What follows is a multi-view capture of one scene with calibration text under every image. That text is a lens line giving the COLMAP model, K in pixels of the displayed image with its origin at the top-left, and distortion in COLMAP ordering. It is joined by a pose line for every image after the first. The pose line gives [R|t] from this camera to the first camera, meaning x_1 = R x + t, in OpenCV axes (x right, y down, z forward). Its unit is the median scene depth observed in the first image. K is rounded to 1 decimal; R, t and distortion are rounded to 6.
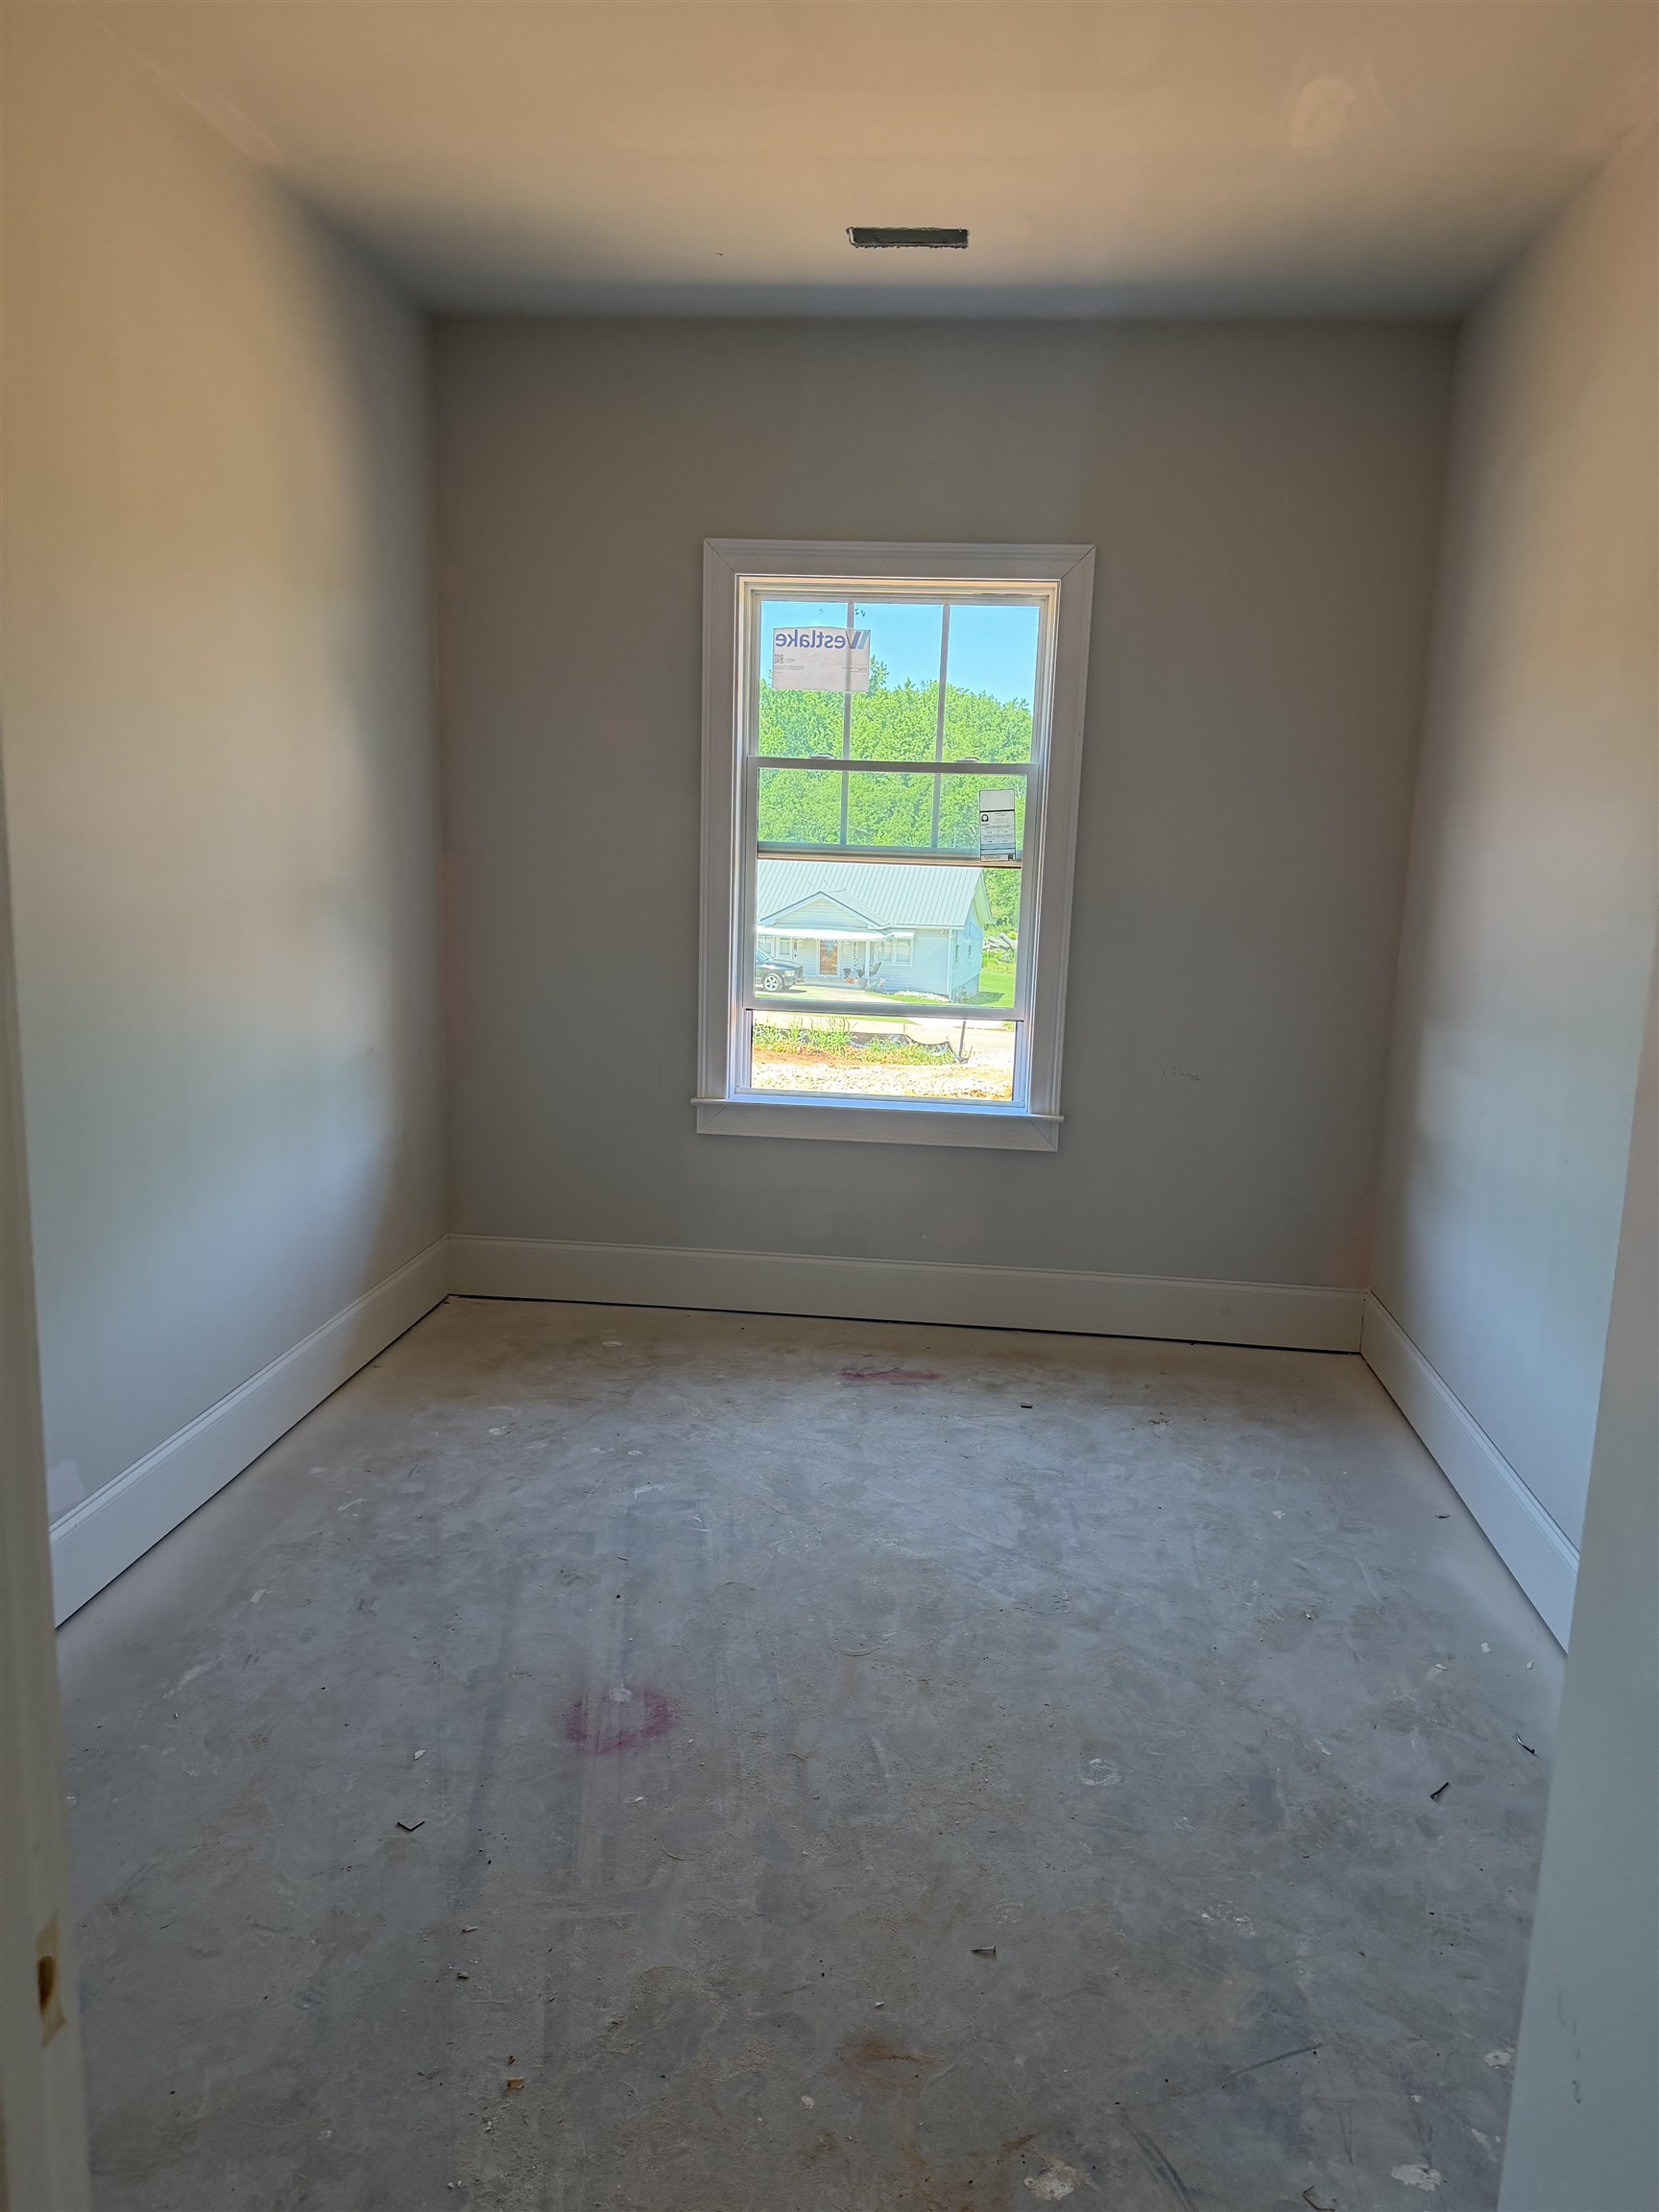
lens RADIAL K [[1542.5, 0, 831.5], [0, 1542.5, 1112.5], [0, 0, 1]] dist [0.054367, 0.000641]
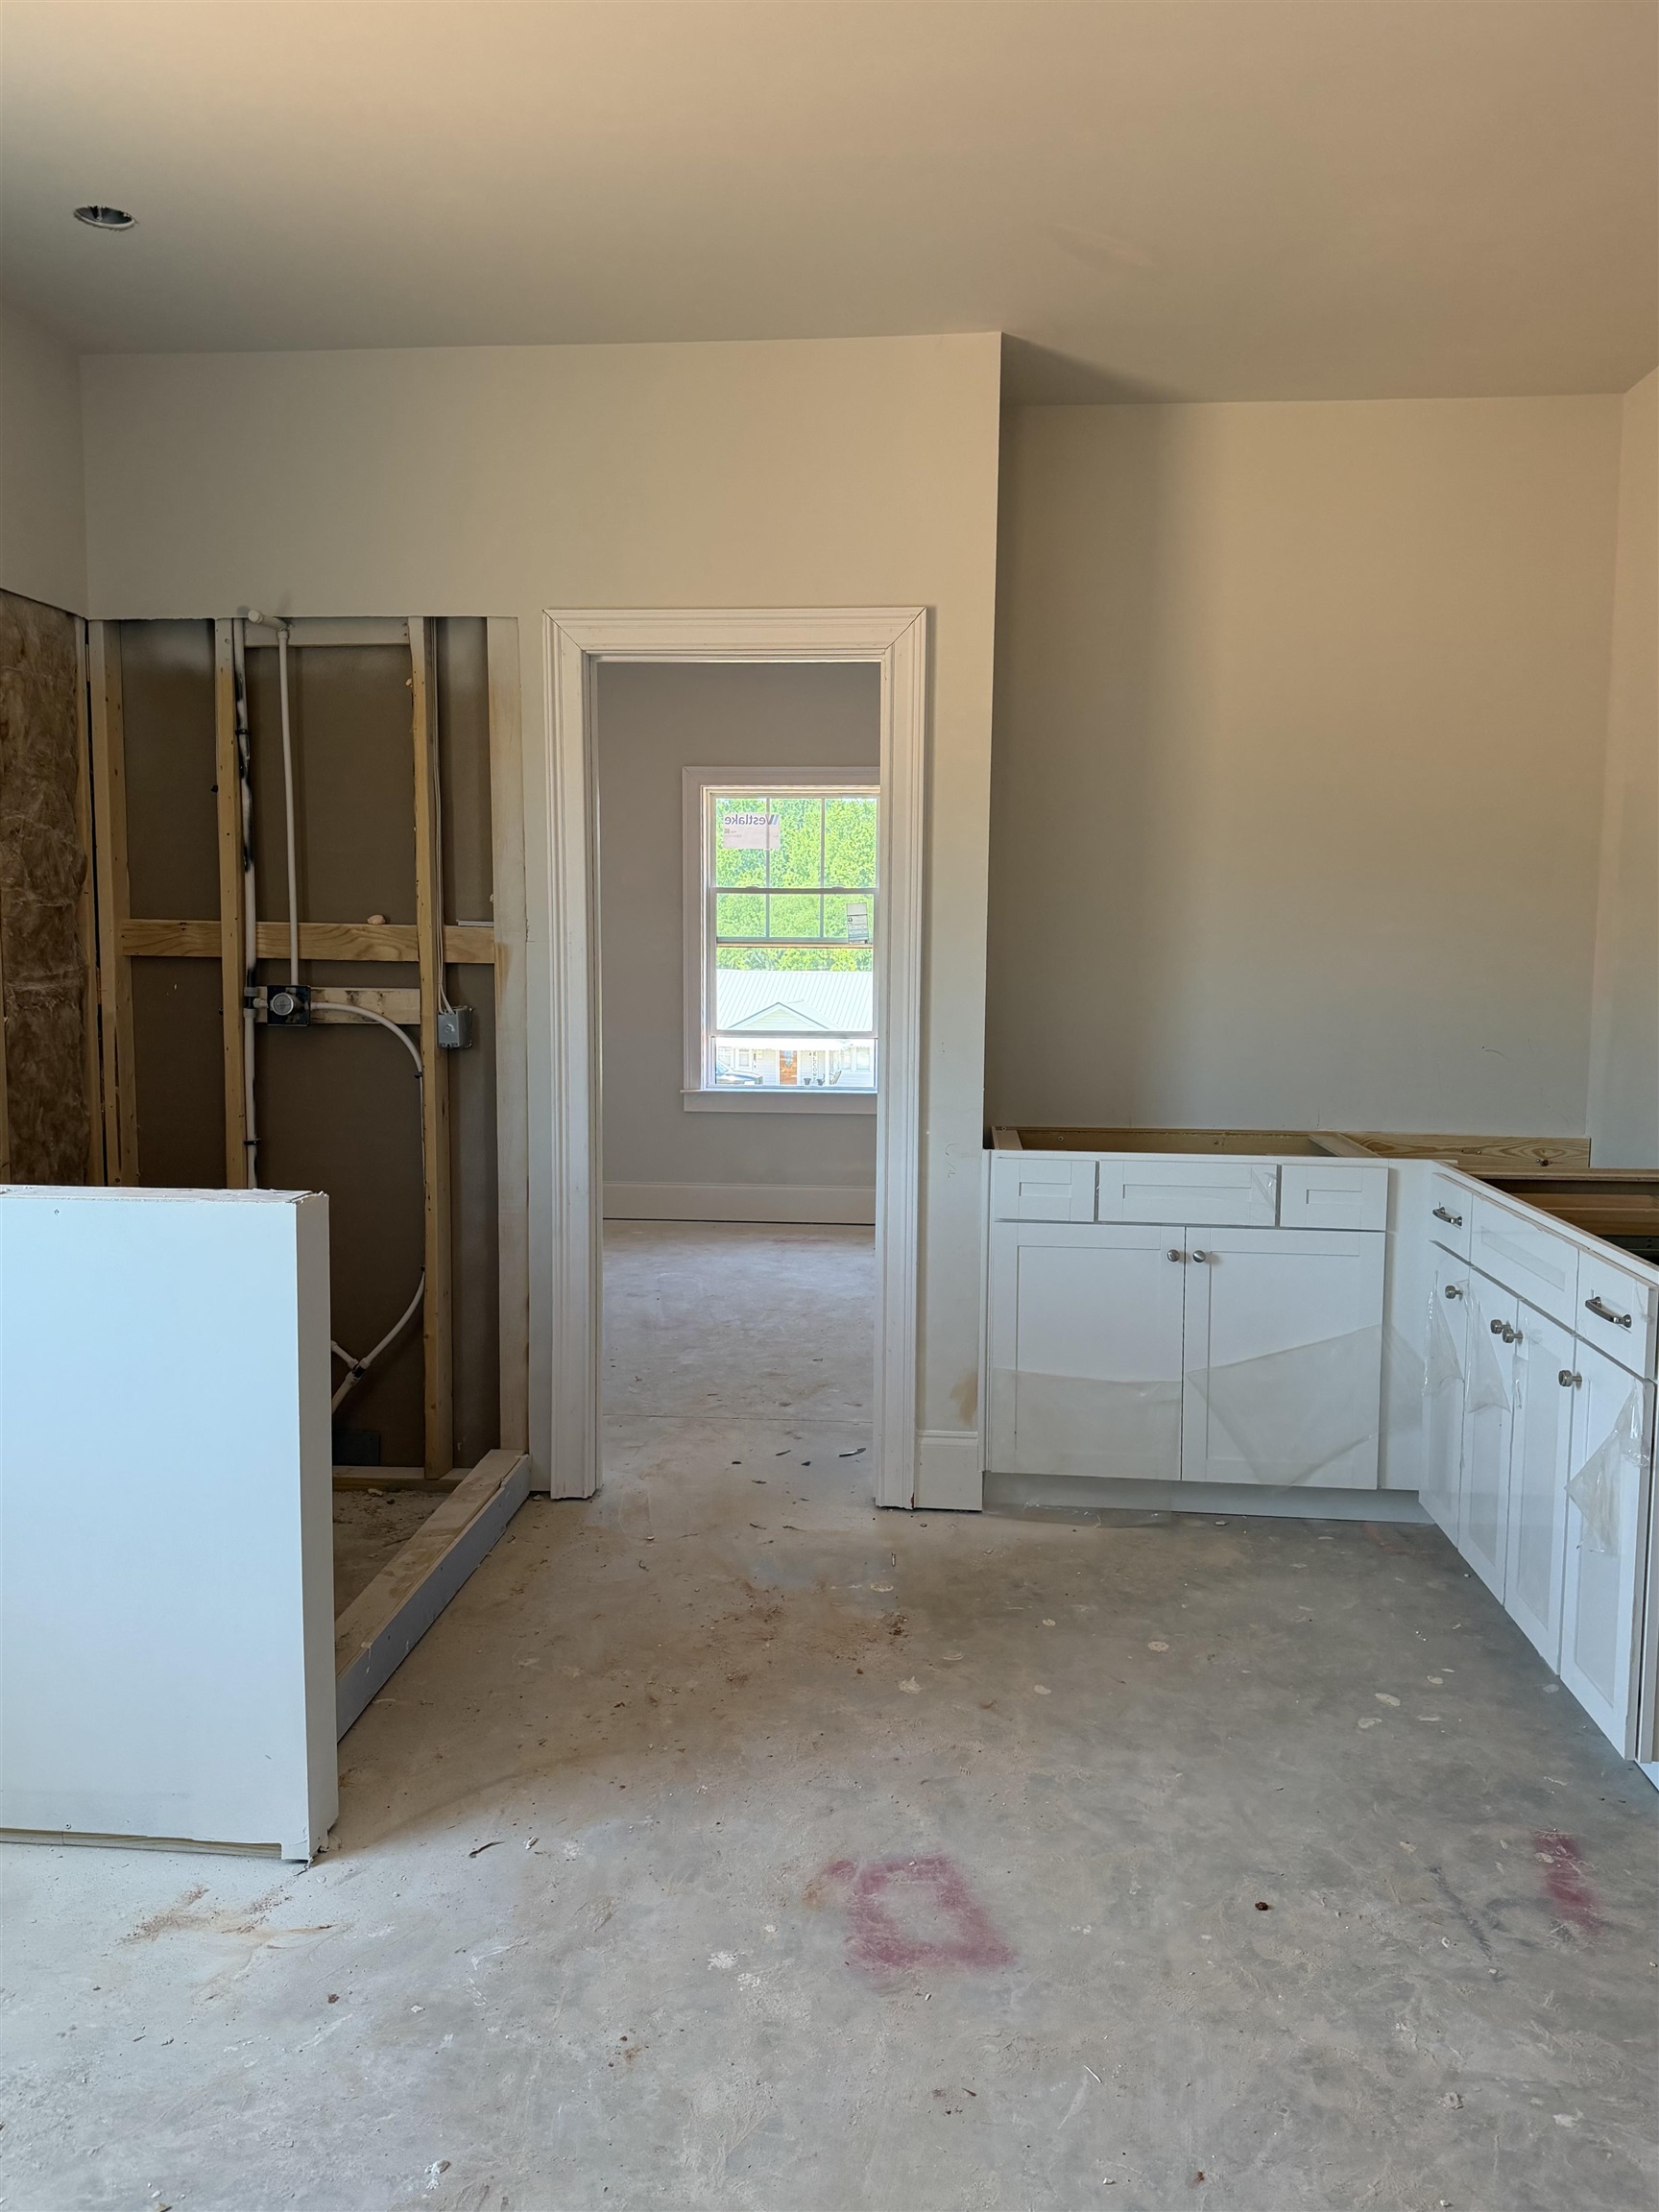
lens RADIAL K [[1542.5, 0, 821.0], [0, 1542.5, 1102.0], [0, 0, 1]] dist [0.054367, 0.000641]
pose [[0.999476, -0.026244, 0.018935, 0.030014], [0.027624, 0.996666, -0.076765, 0.140903], [-0.016858, 0.077248, 0.996869, -0.686482]]
